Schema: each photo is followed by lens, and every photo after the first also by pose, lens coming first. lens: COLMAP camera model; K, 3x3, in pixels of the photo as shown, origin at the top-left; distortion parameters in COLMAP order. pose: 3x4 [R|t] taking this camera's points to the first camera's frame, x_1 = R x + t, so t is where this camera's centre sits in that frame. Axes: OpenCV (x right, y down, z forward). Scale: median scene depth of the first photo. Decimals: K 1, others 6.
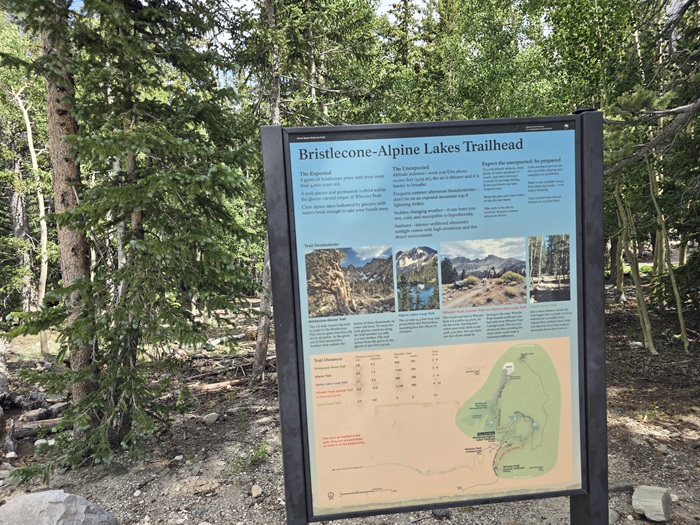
lens RADIAL K [[473.1, 0, 348.9], [0, 473.1, 269.0], [0, 0, 1]] dist [0.005200, -0.006799]
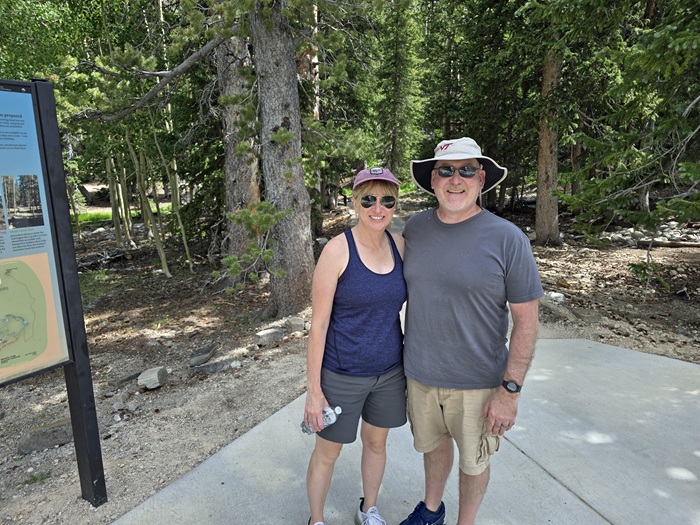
lens RADIAL K [[473.1, 0, 348.9], [0, 473.1, 269.0], [0, 0, 1]] dist [0.005200, -0.006799]
pose [[0.617518, -0.123678, 0.776773, -0.054174], [0.026626, 0.990282, 0.136505, 0.028504], [-0.786106, -0.063611, 0.614809, -0.500064]]
